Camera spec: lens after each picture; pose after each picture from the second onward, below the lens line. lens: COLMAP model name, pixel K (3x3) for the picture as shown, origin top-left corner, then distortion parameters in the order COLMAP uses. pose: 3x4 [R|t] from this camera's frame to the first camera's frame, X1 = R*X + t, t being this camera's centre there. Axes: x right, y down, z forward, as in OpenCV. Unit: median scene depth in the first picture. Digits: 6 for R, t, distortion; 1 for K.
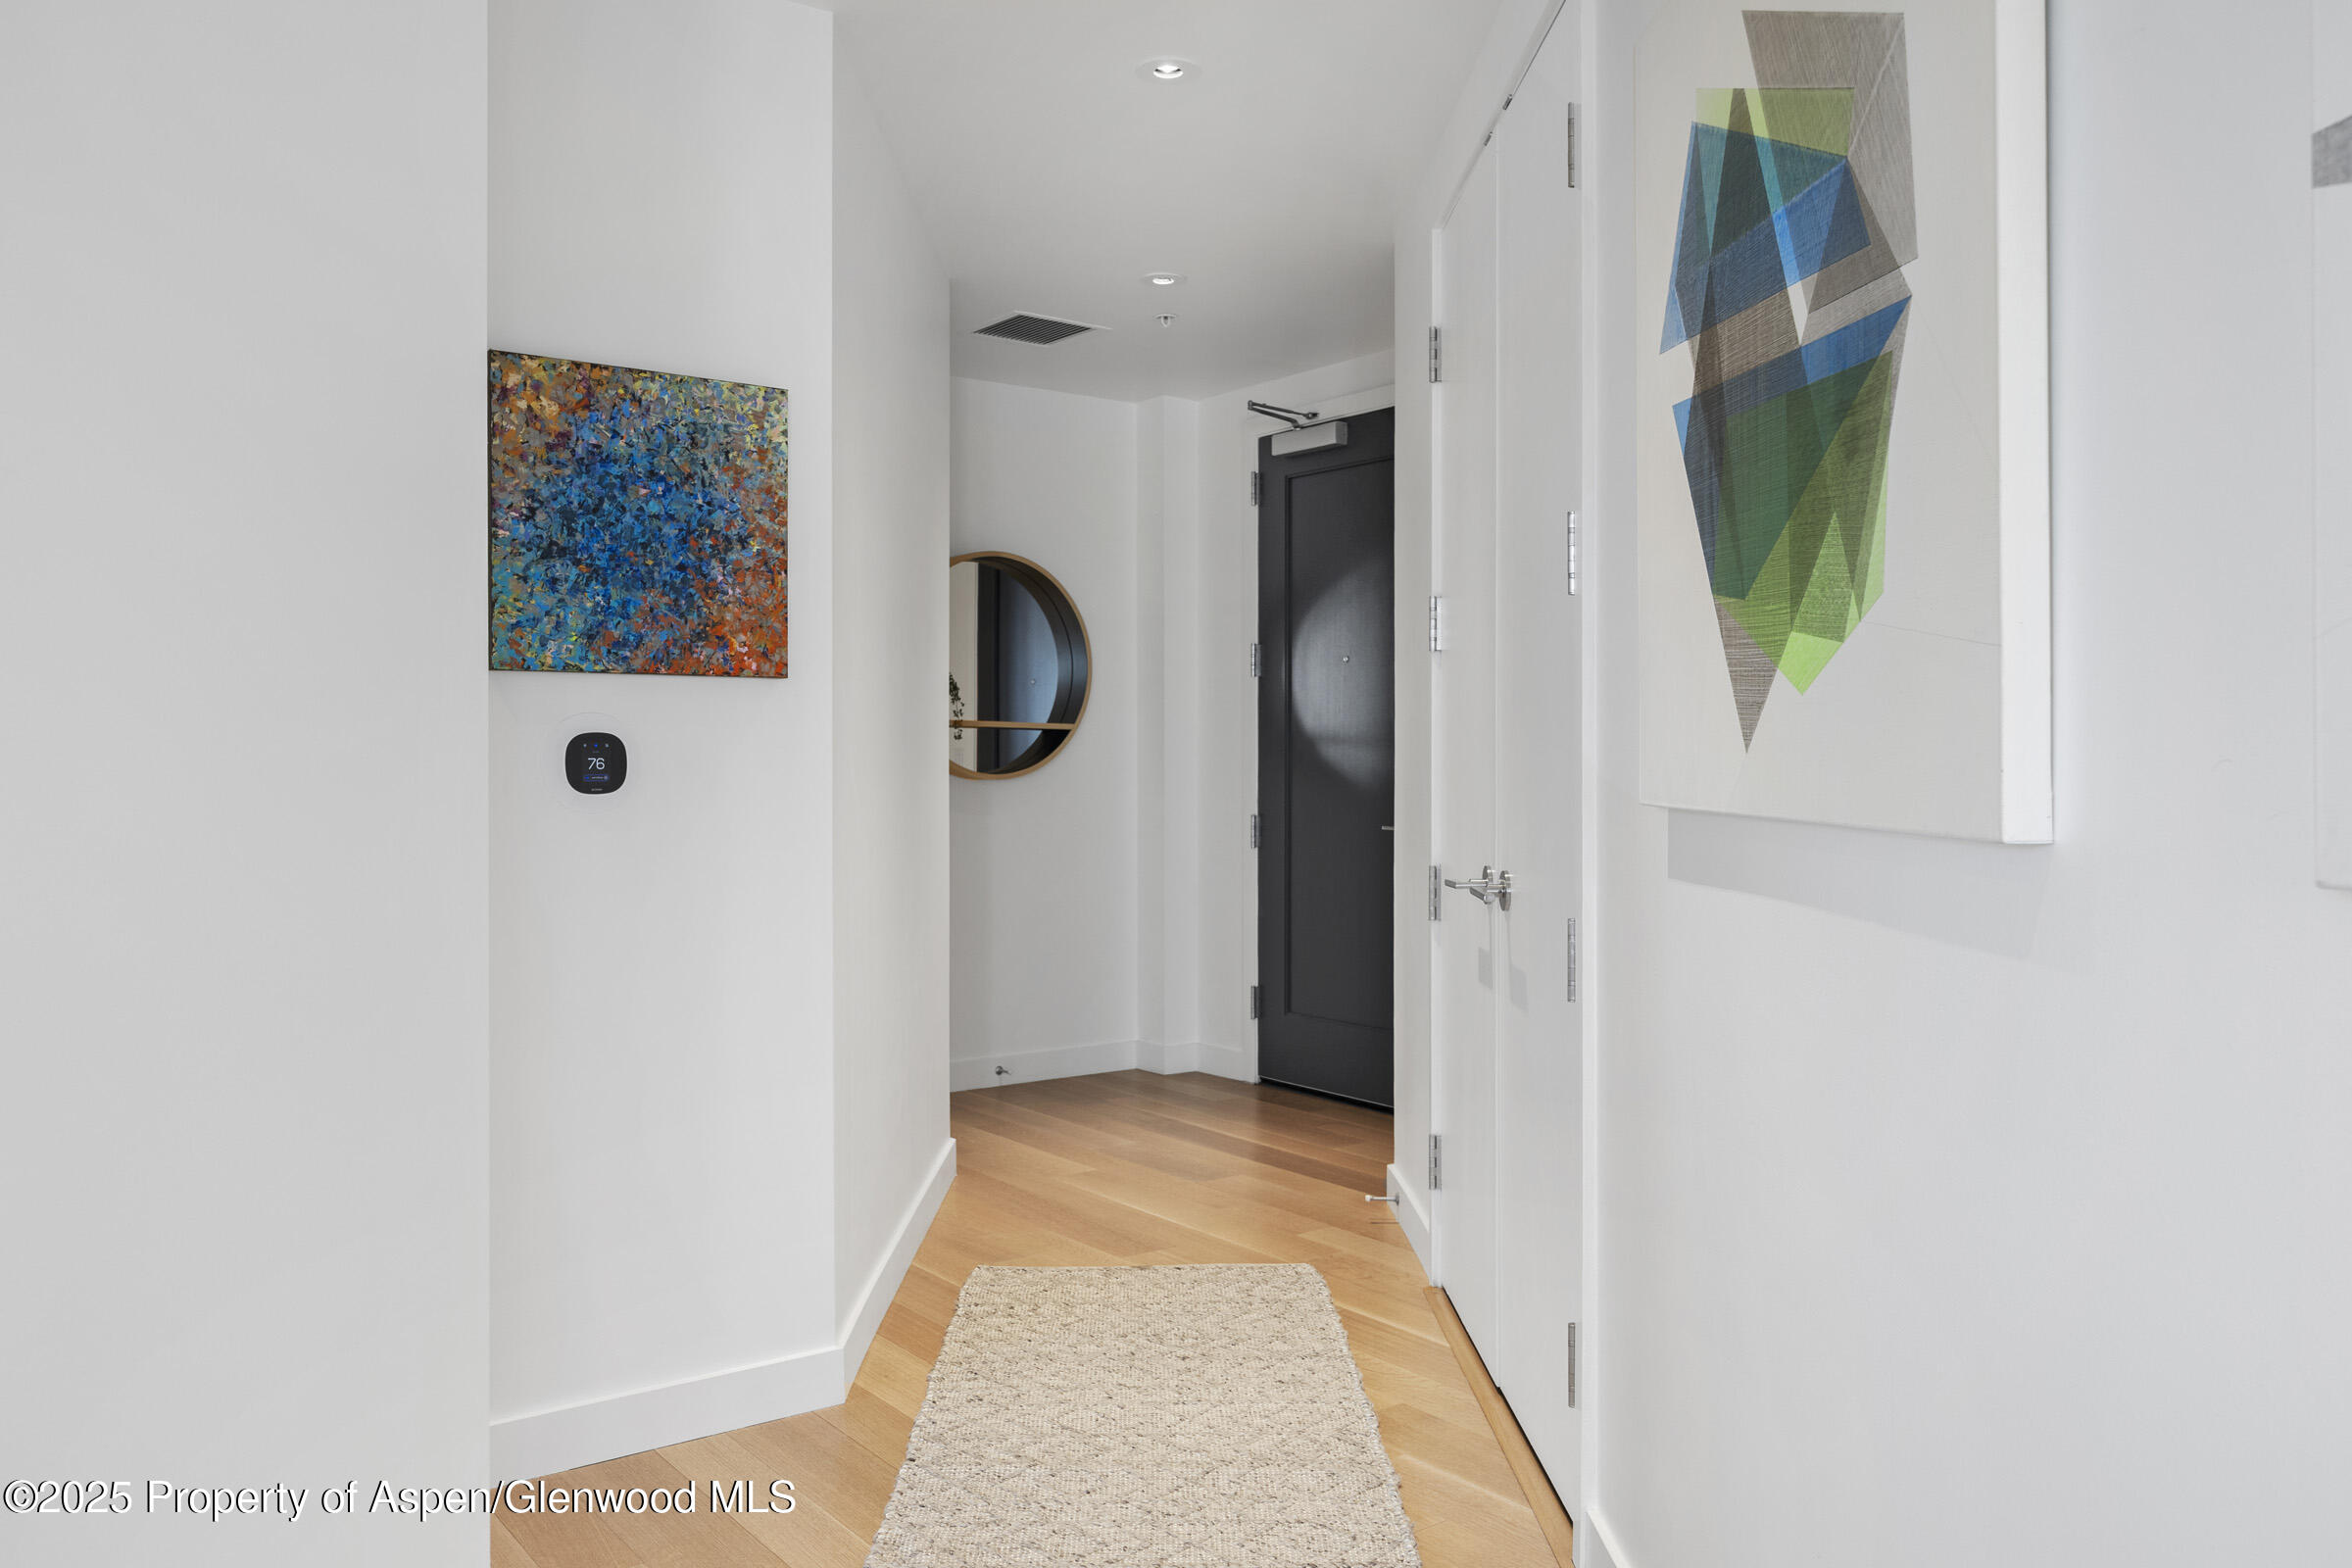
lens RADIAL K [[1773.1, 0, 1176.0], [0, 1773.1, 784.0], [0, 0, 1]] dist [0.000028, -0.000024]
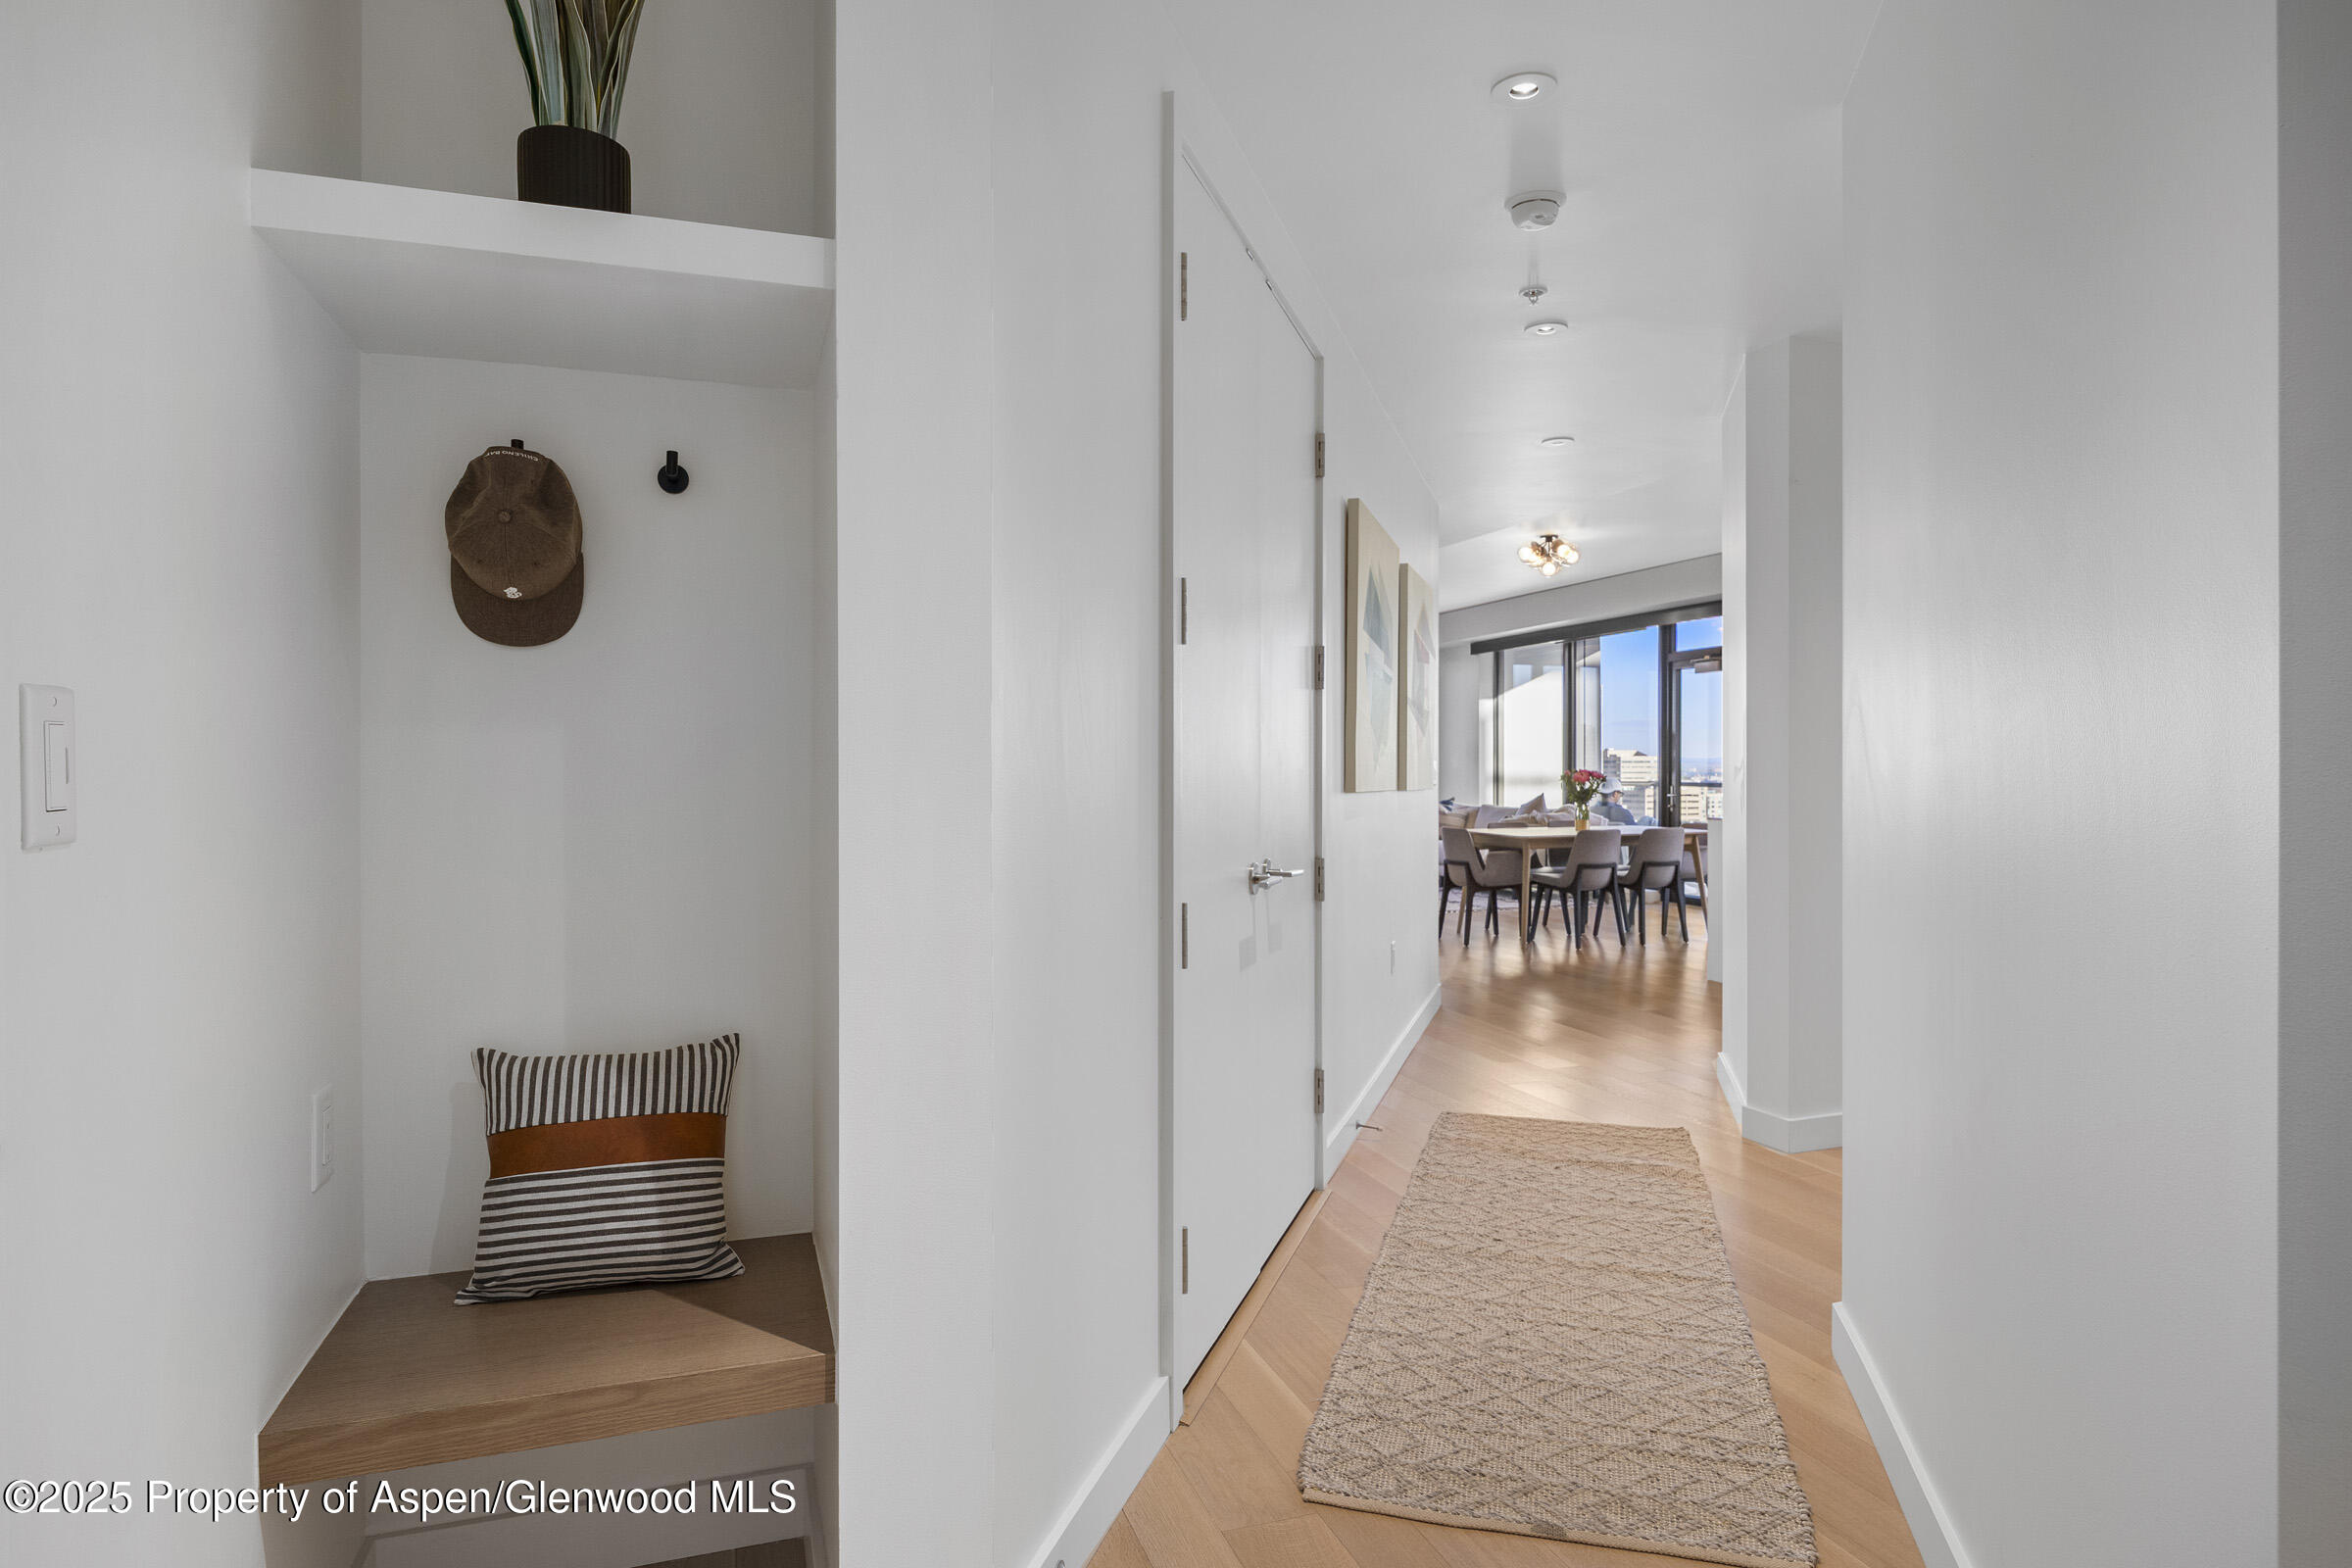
lens RADIAL K [[1292.9, 0, 1176.0], [0, 1292.9, 784.0], [0, 0, 1]] dist [-0.000115, -0.000057]
pose [[-0.951900, 0.001835, 0.306403, -0.041256], [0.005896, 0.999907, 0.012329, -0.018631], [-0.306352, 0.013543, -0.951822, 1.762020]]
